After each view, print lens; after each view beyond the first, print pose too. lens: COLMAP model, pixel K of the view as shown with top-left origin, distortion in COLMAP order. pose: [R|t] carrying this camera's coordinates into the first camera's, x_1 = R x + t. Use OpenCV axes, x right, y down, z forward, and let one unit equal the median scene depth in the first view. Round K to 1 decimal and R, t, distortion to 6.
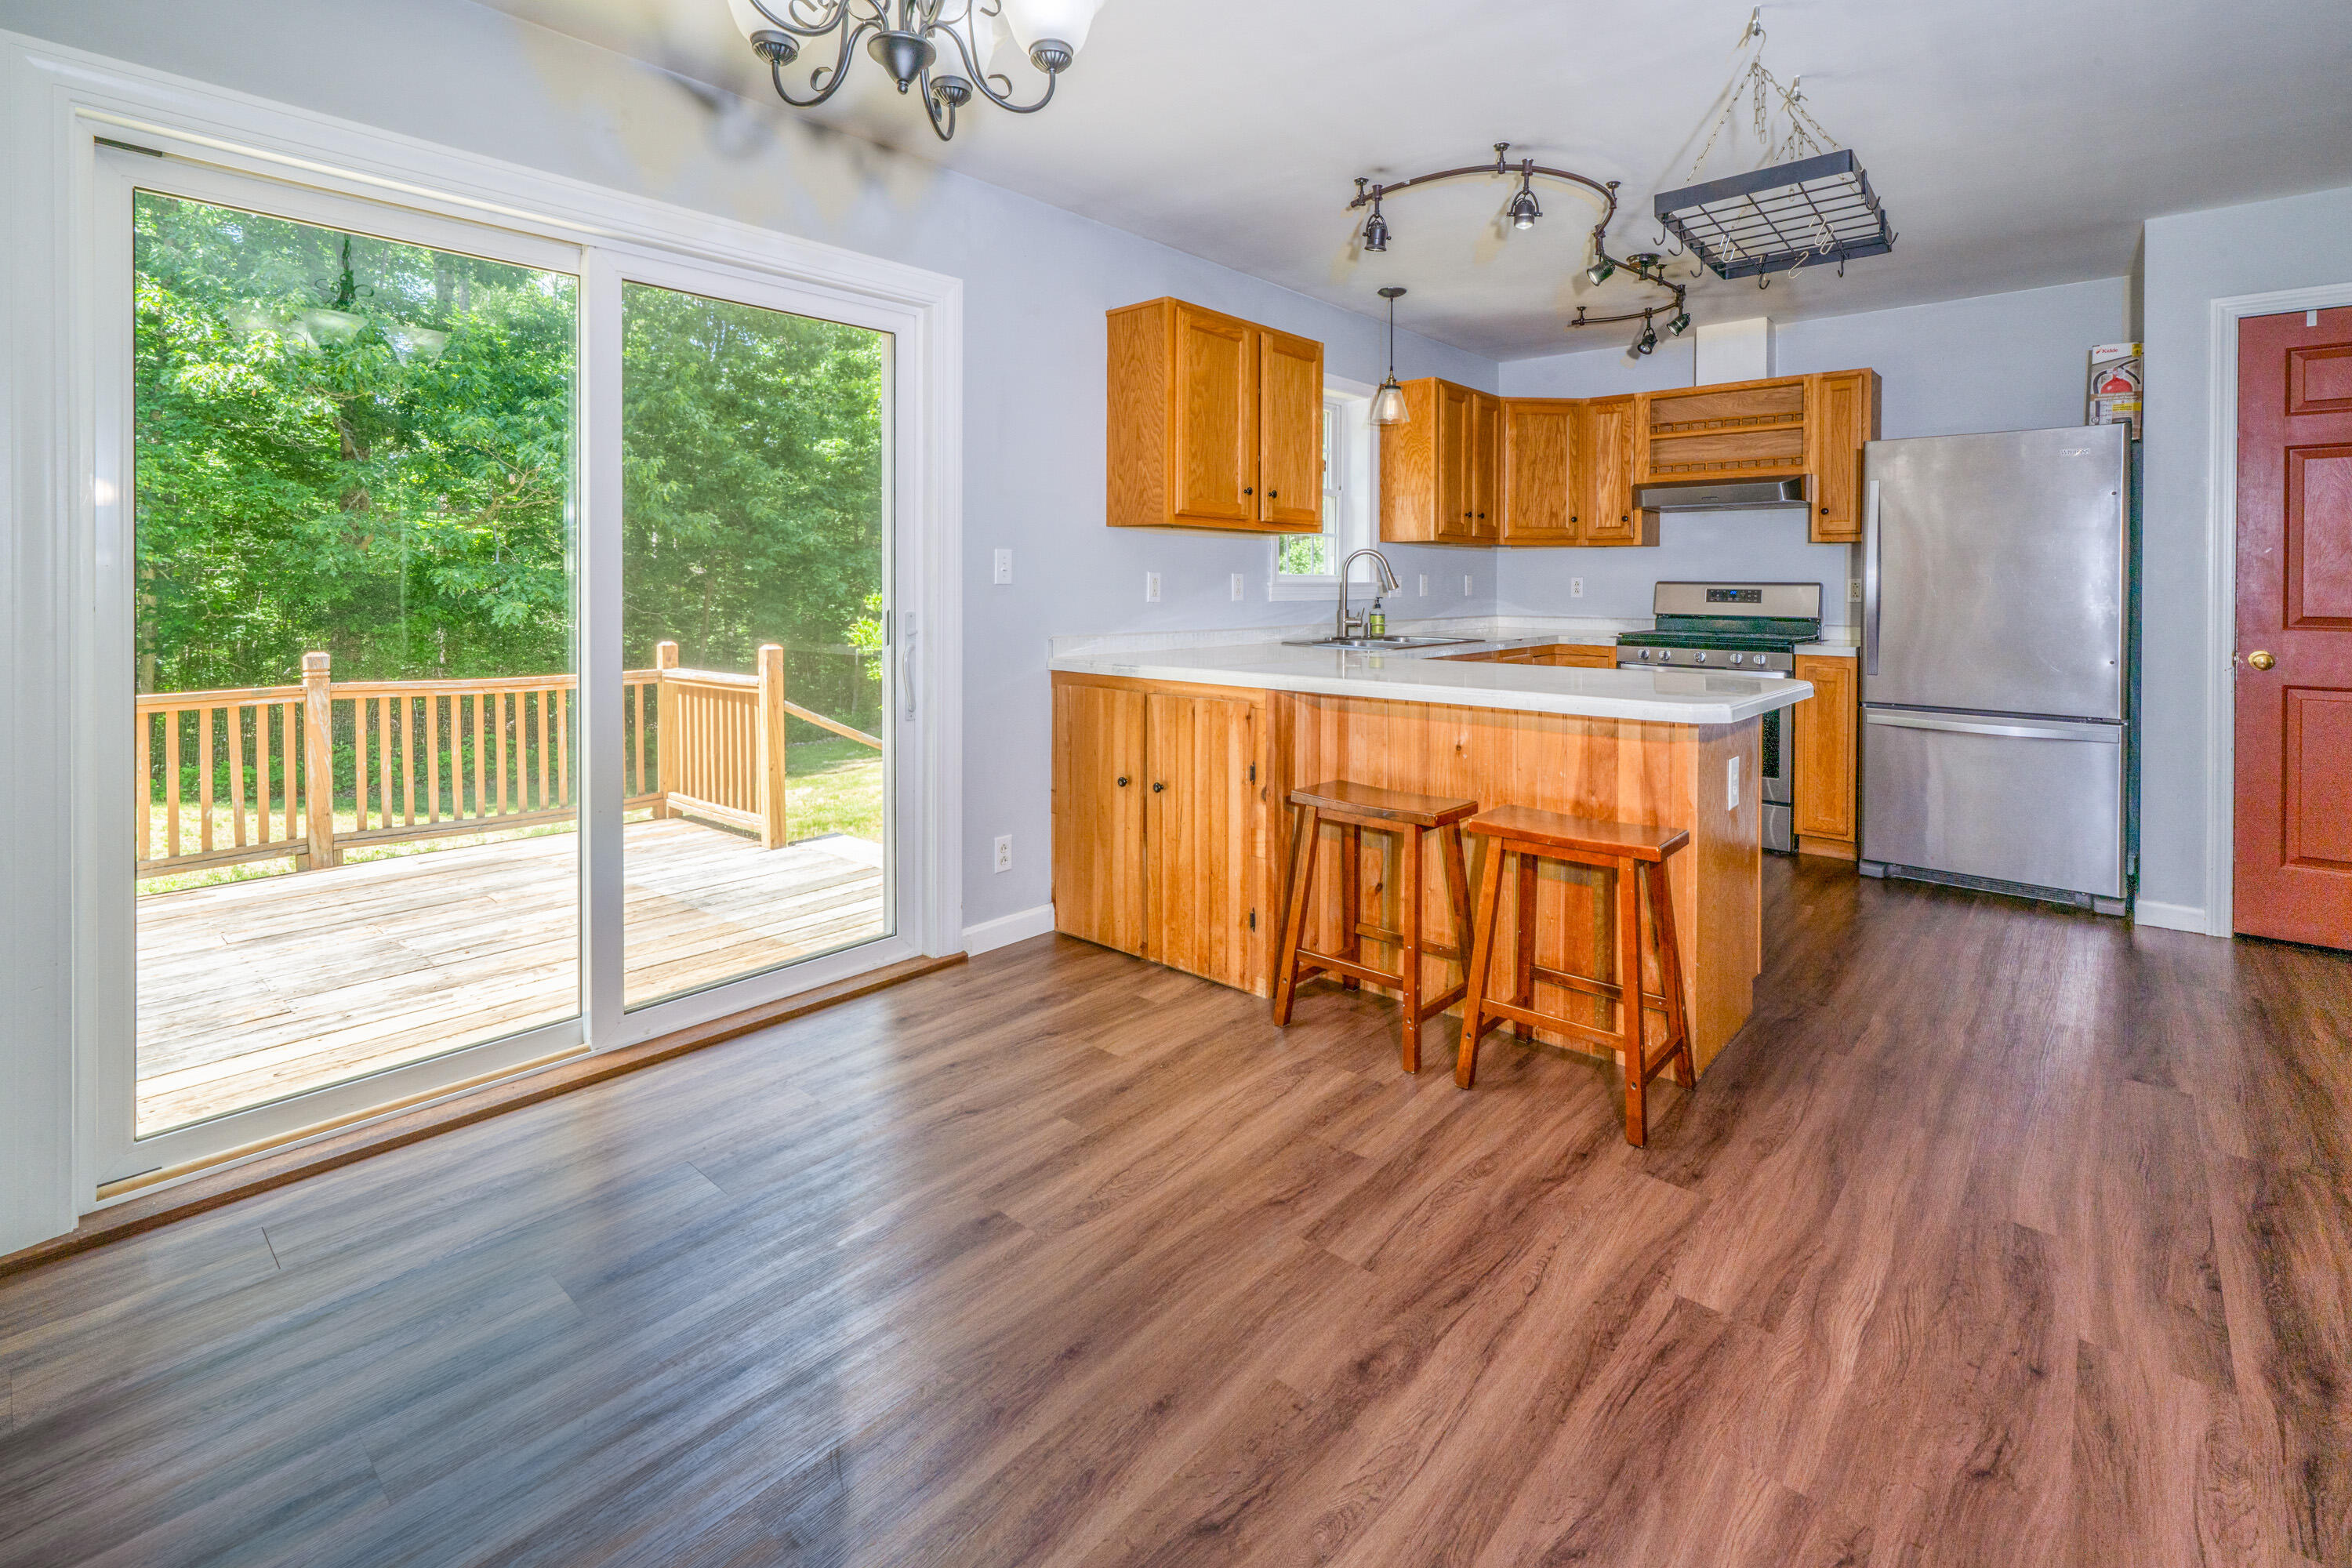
lens RADIAL K [[1064.7, 0, 1203.9], [0, 1064.7, 600.1], [0, 0, 1]] dist [-0.002964, -0.000279]
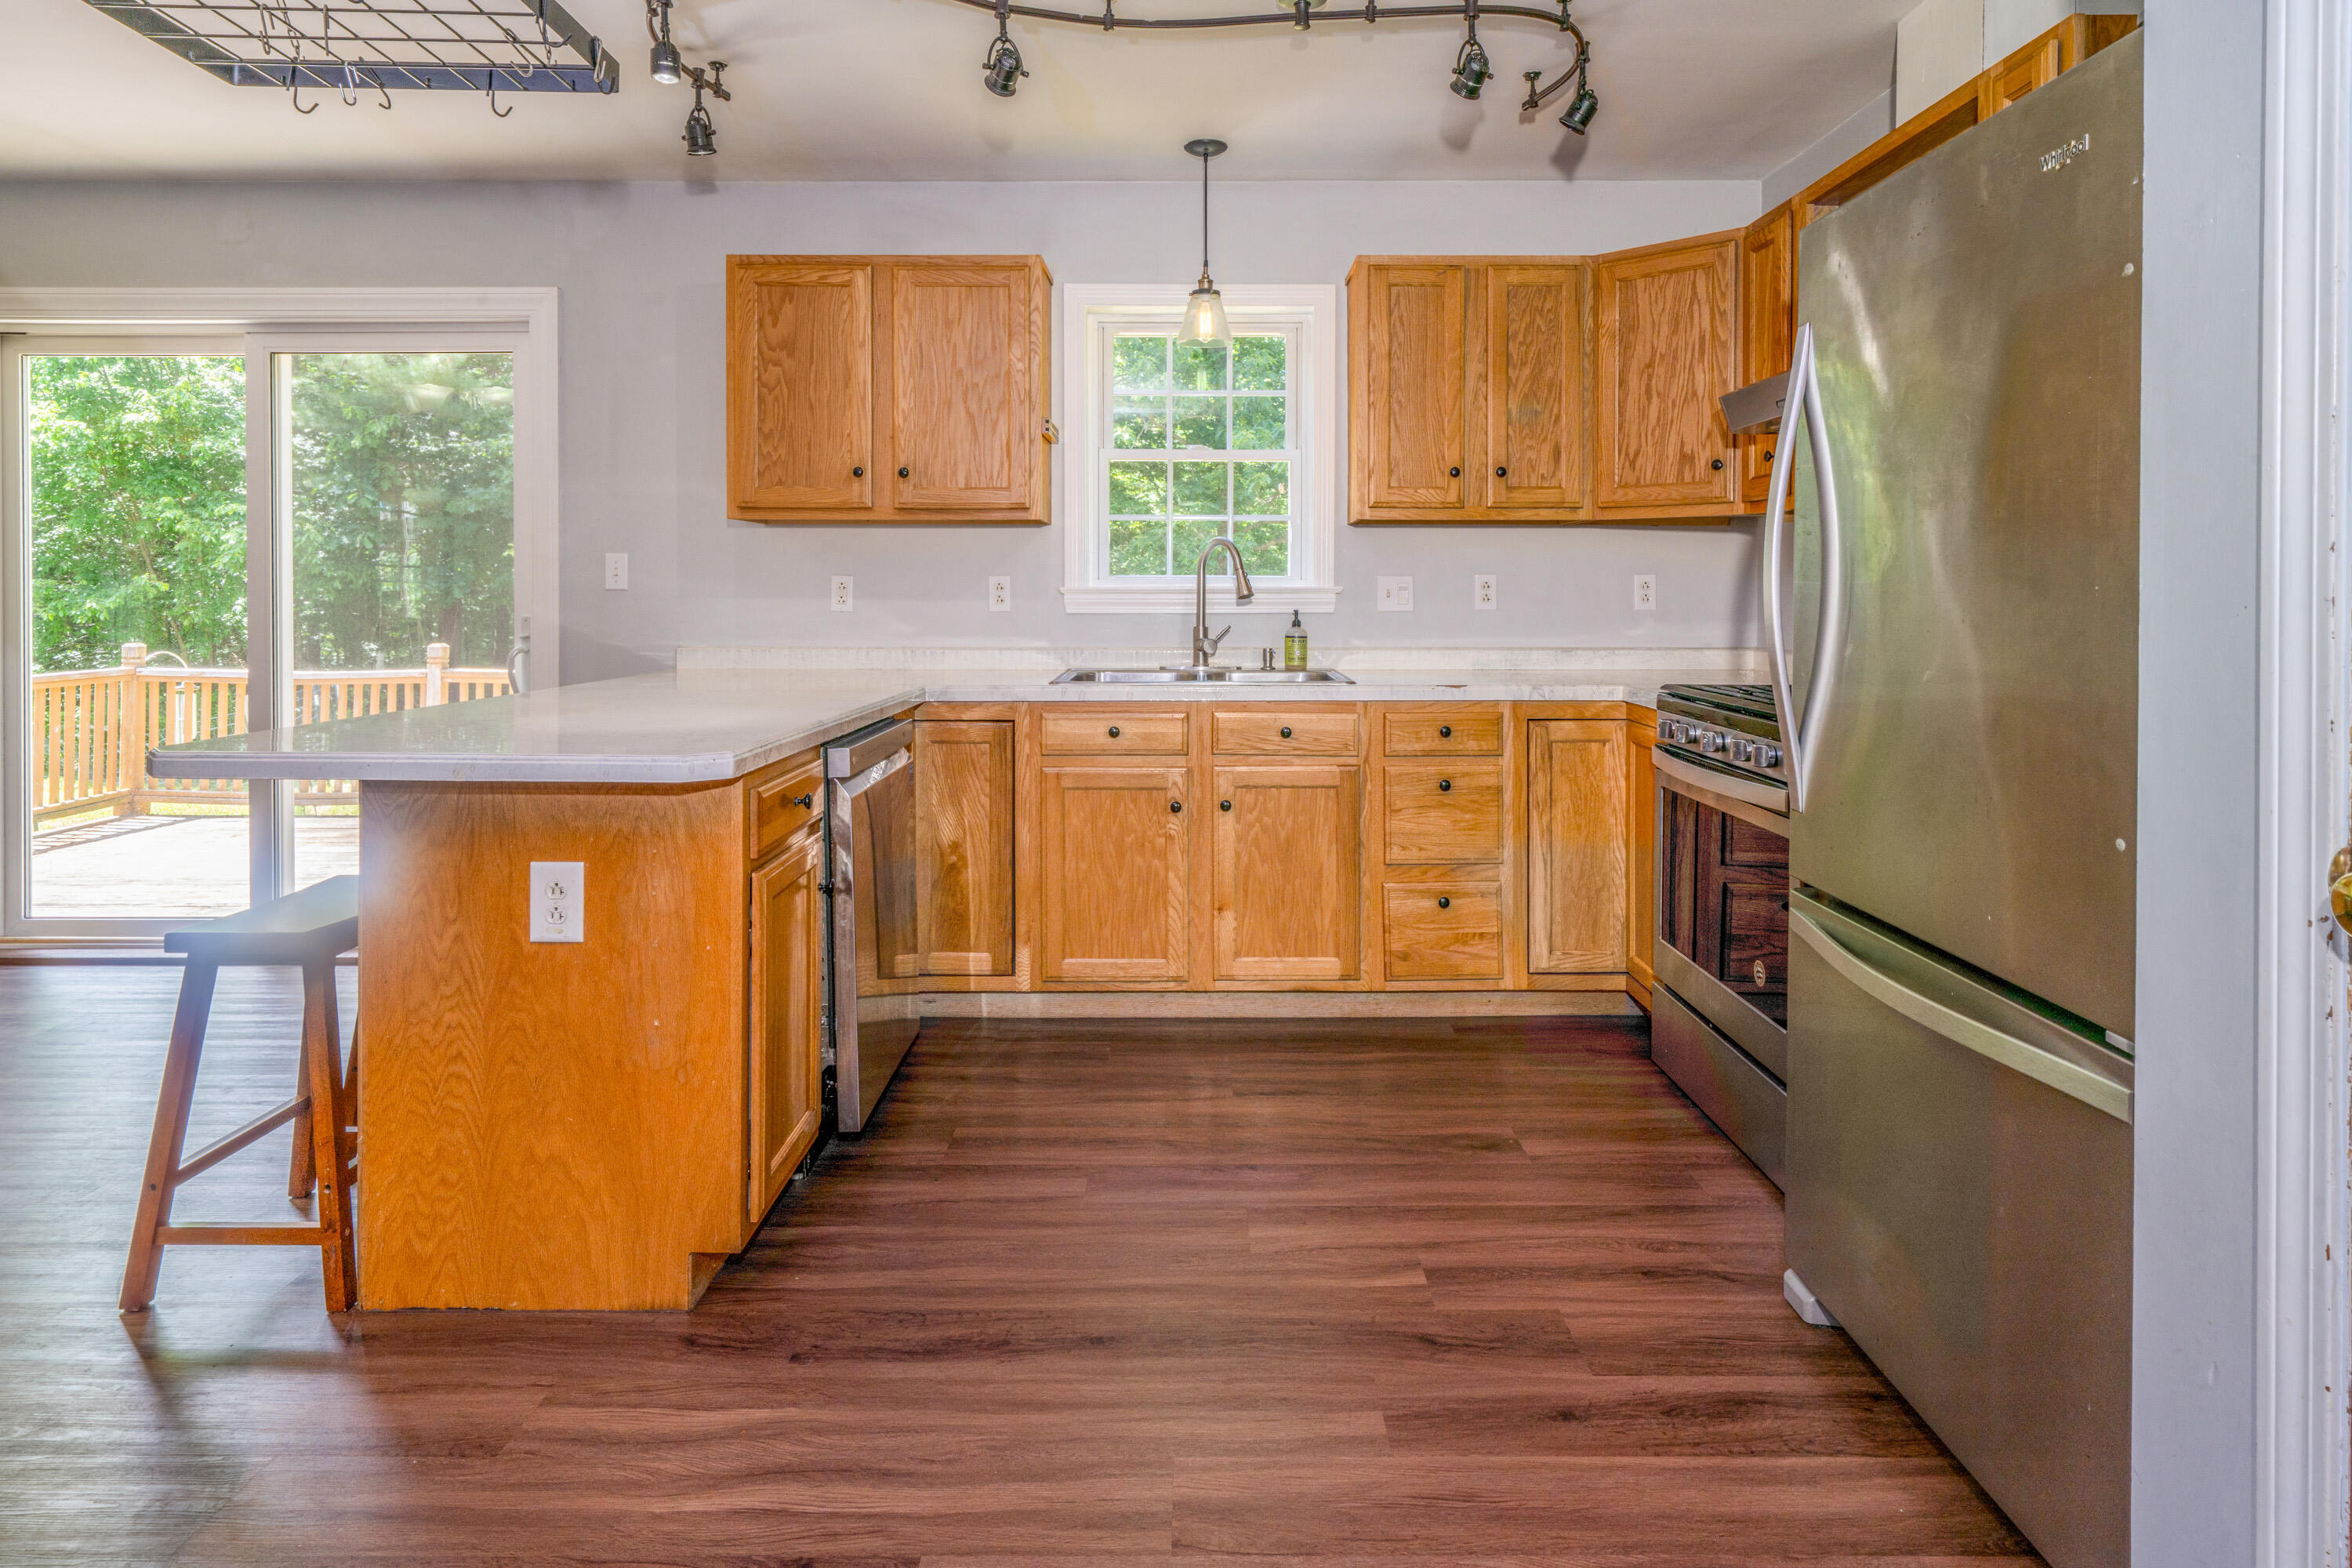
lens RADIAL K [[1305.2, 0, 1186.8], [0, 1305.2, 602.4], [0, 0, 1]] dist [-0.000992, 0.000333]
pose [[0.648853, 0.005742, -0.760892, 1.104277], [-0.011957, 0.999925, -0.002651, -0.006272], [0.760820, 0.010818, 0.648873, 0.651044]]
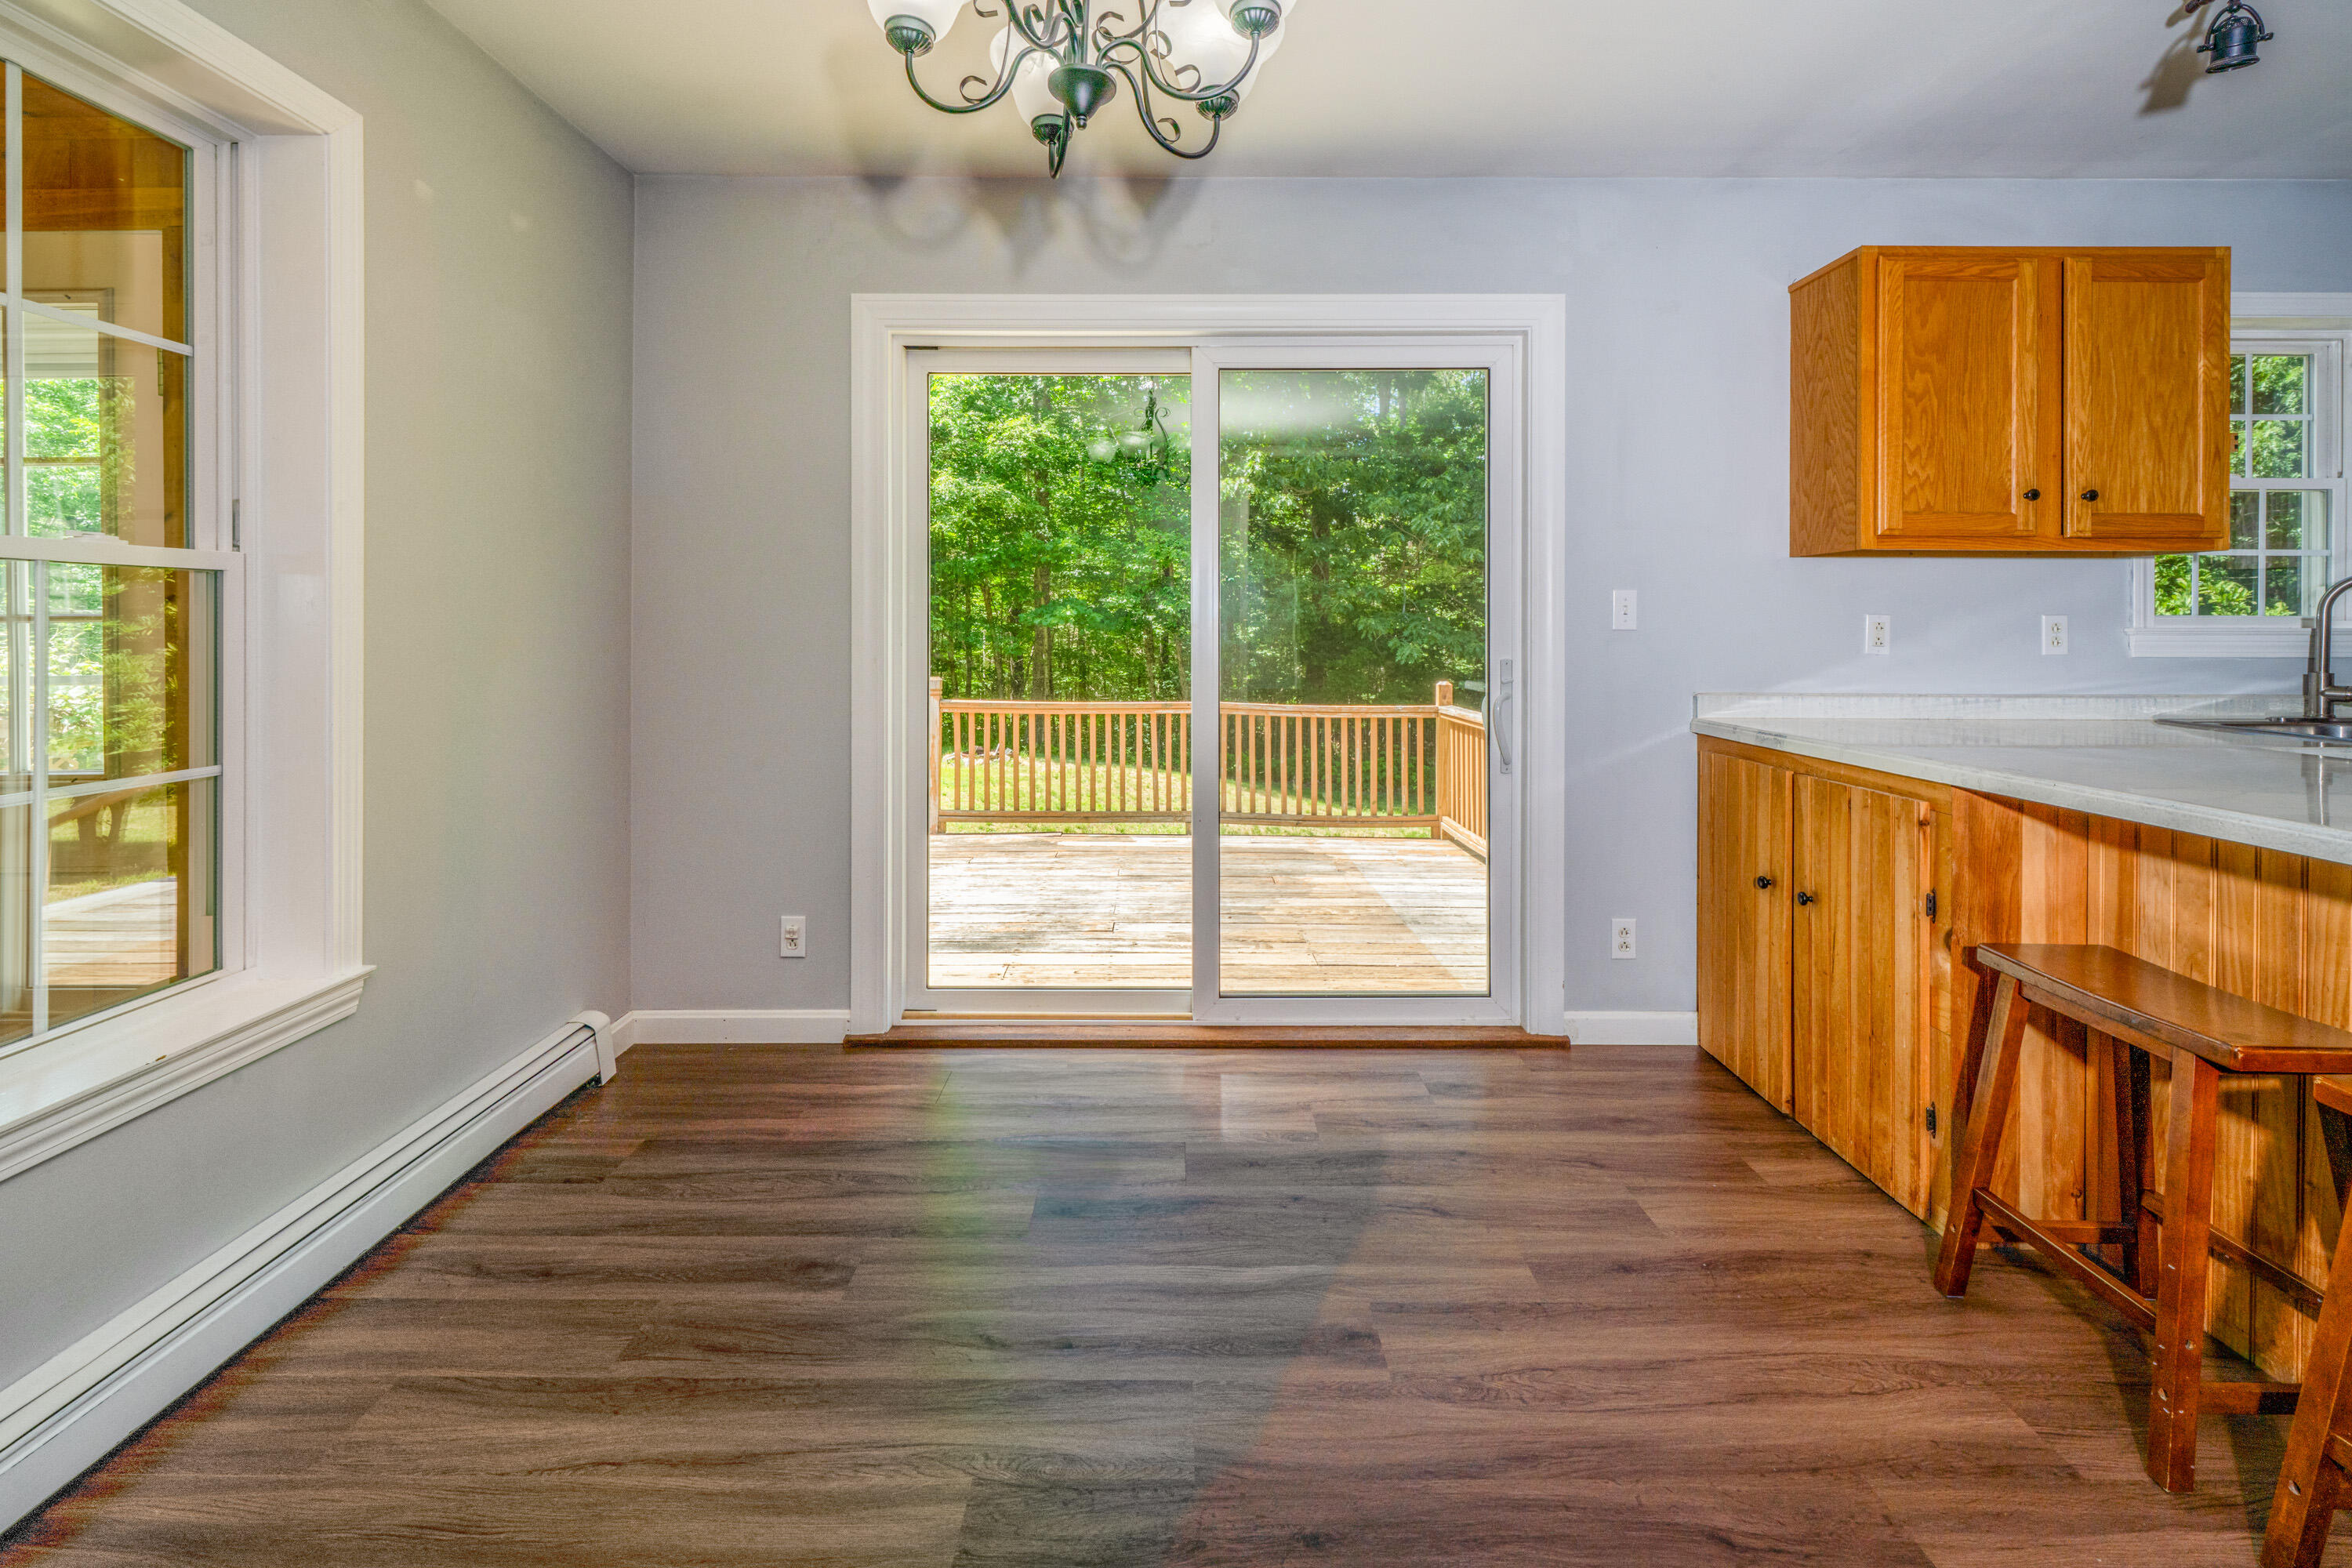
lens RADIAL K [[993.6, 0, 1166.3], [0, 993.6, 635.7], [0, 0, 1]] dist [-0.002279, 0.000165]
pose [[0.654097, 0.006190, -0.756386, 0.189893], [-0.014038, 0.999894, -0.003956, -0.001435], [0.756281, 0.013206, 0.654114, 0.190555]]
